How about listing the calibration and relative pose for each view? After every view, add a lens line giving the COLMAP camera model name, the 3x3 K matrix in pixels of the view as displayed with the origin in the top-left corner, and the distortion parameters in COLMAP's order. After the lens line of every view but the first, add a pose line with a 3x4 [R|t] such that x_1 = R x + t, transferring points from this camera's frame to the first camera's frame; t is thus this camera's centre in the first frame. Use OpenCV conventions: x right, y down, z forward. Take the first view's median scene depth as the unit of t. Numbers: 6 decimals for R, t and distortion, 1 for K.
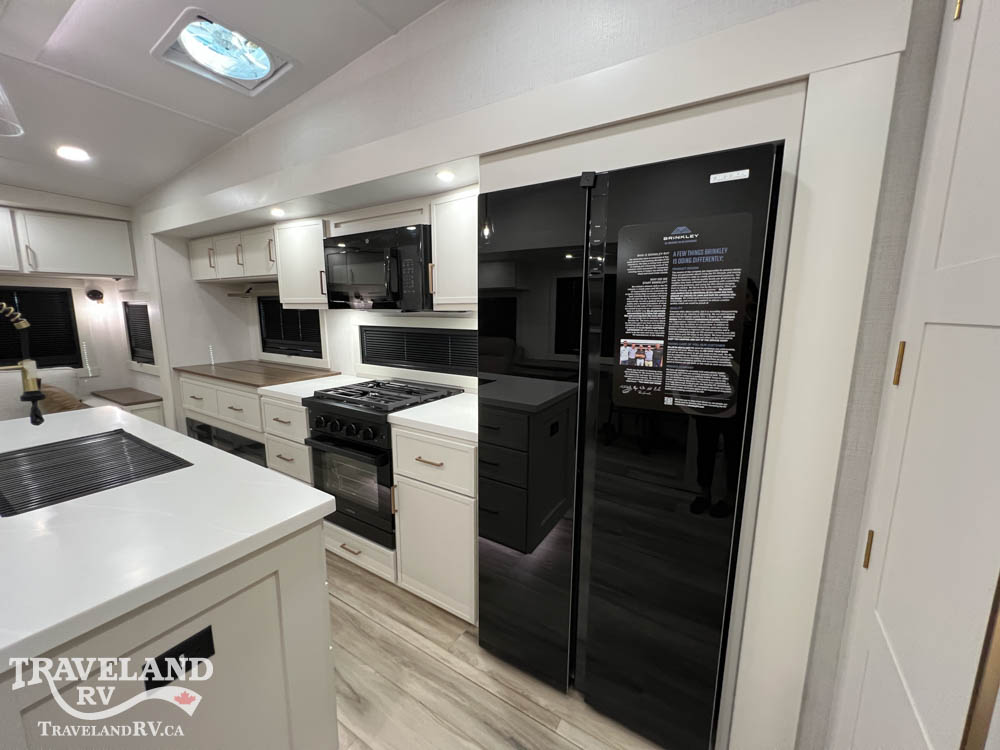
lens RADIAL K [[399.1, 0, 496.8], [0, 399.1, 373.8], [0, 0, 1]] dist [-0.002602, 0.001144]
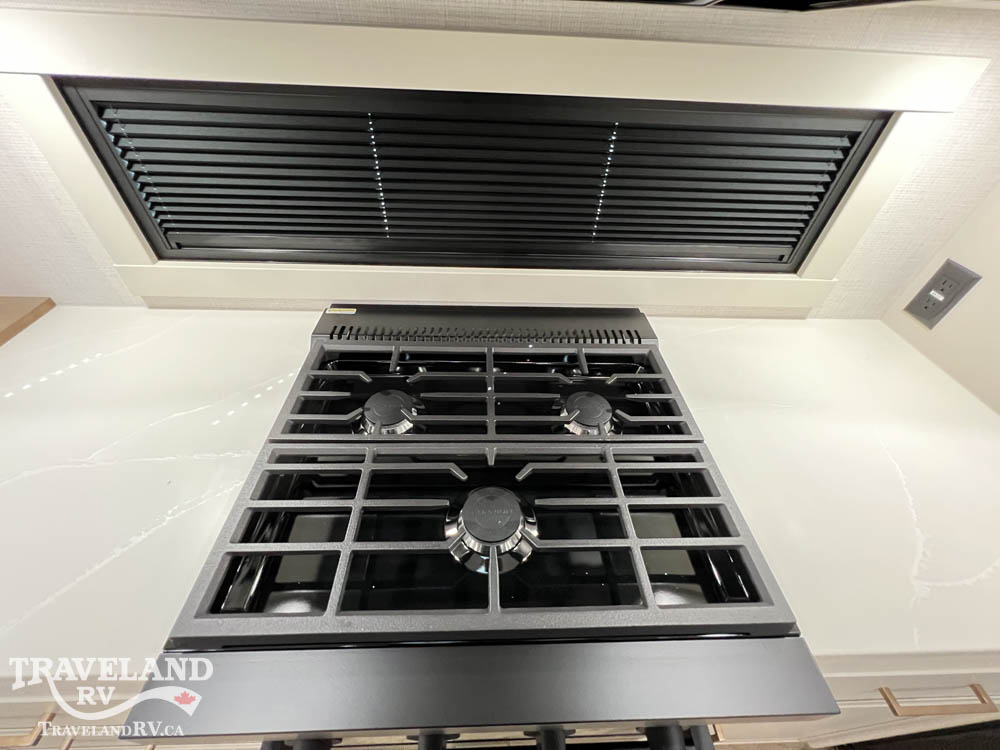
lens RADIAL K [[399.1, 0, 495.9], [0, 399.1, 373.4], [0, 0, 1]] dist [-0.002602, 0.001144]
pose [[0.827489, -0.363293, 0.428112, -0.446835], [0.057286, 0.813116, 0.579276, -0.154927], [-0.558552, -0.454820, 0.693657, 1.019079]]
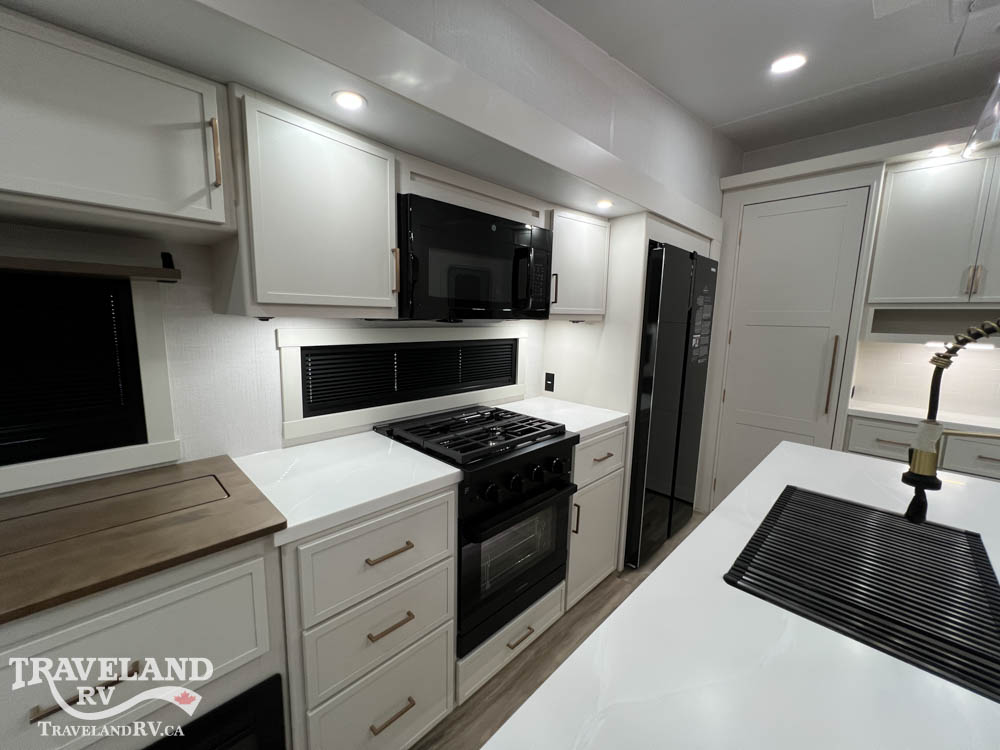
lens RADIAL K [[399.1, 0, 497.8], [0, 399.1, 373.9], [0, 0, 1]] dist [-0.002602, 0.001144]
pose [[0.216286, -0.144558, 0.965569, -1.191780], [0.136220, 0.983773, 0.116770, -0.167190], [-0.966780, 0.106275, 0.232468, 0.938489]]
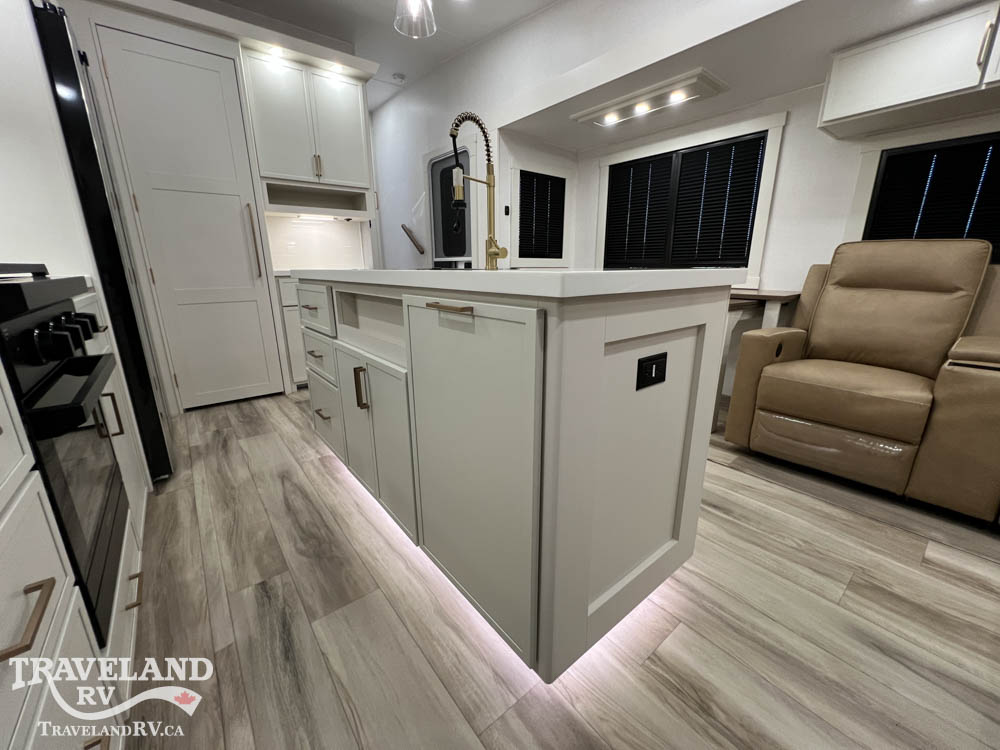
lens RADIAL K [[399.1, 0, 498.3], [0, 399.1, 374.2], [0, 0, 1]] dist [-0.002602, 0.001144]
pose [[-0.945412, -0.089343, 0.313392, -1.058496], [0.049139, 0.911604, 0.408121, 0.023990], [-0.322152, 0.401242, -0.857451, 1.348354]]
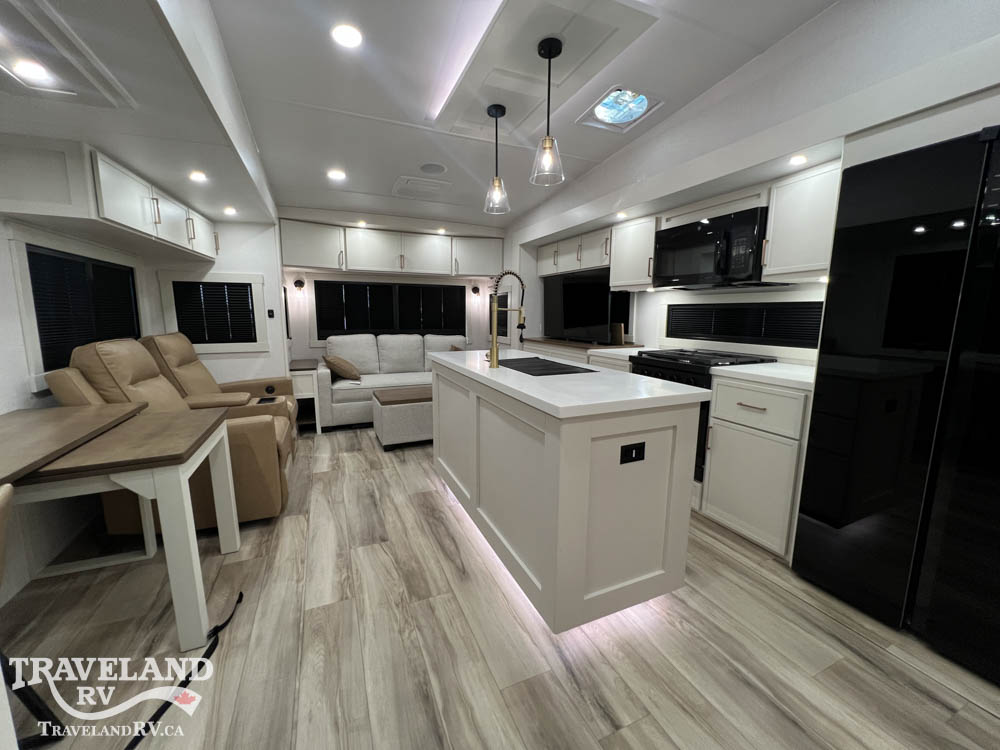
lens RADIAL K [[399.1, 0, 497.6], [0, 399.1, 373.7], [0, 0, 1]] dist [-0.002602, 0.001144]
pose [[0.827316, 0.083610, -0.555479, -0.133861], [-0.089738, 0.995833, 0.016239, 0.161412], [0.554522, 0.036413, 0.831372, -0.375452]]
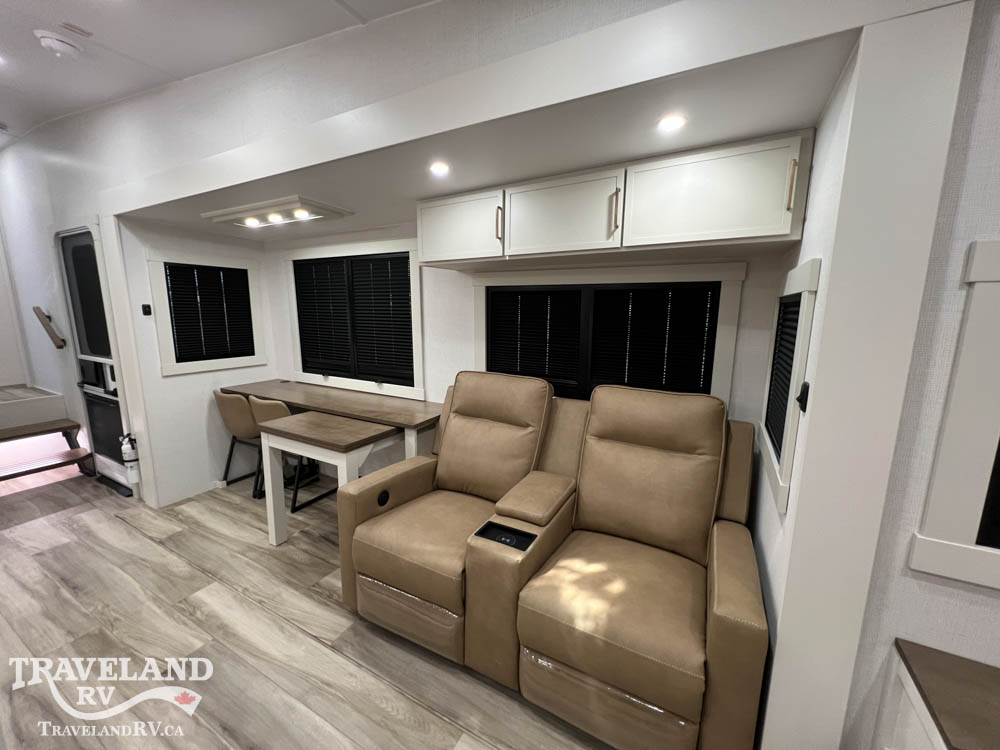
lens RADIAL K [[399.1, 0, 498.1], [0, 399.1, 373.5], [0, 0, 1]] dist [-0.002602, 0.001144]
pose [[-0.998019, -0.003028, -0.062841, -1.633280], [-0.023044, 0.947021, 0.320344, -0.179705], [0.058542, 0.321157, -0.945215, 1.037699]]
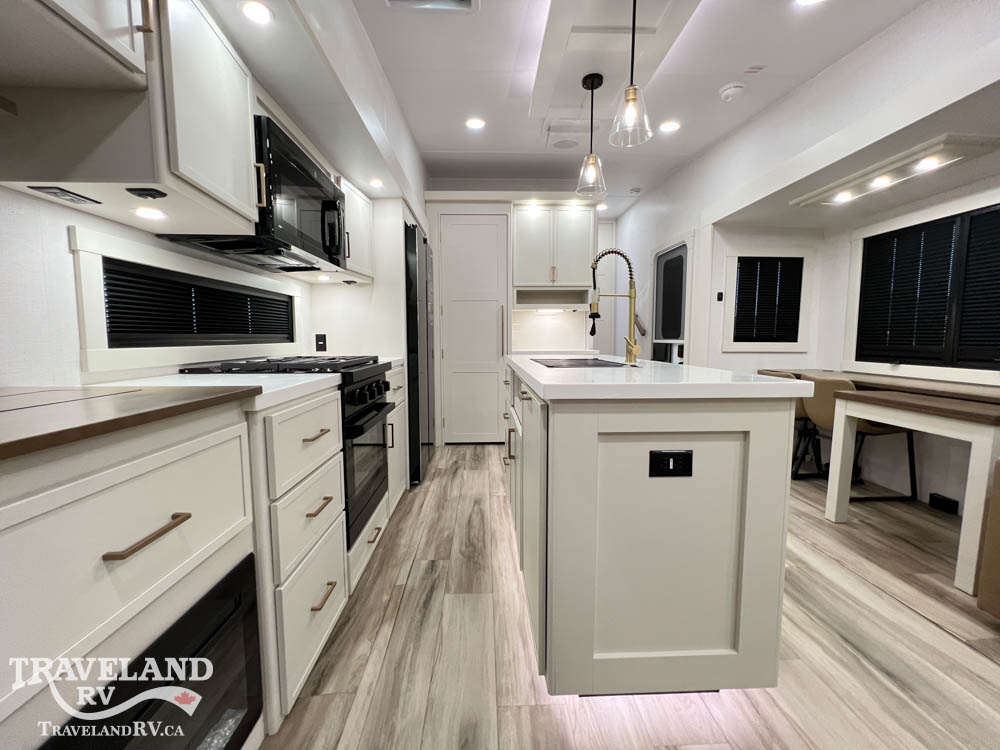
lens RADIAL K [[399.1, 0, 498.2], [0, 399.1, 373.9], [0, 0, 1]] dist [-0.002602, 0.001144]
pose [[-0.564841, -0.082009, 0.821114, -1.392353], [0.130054, 0.973767, 0.186719, -0.036155], [-0.814887, 0.212255, -0.539358, 1.355884]]
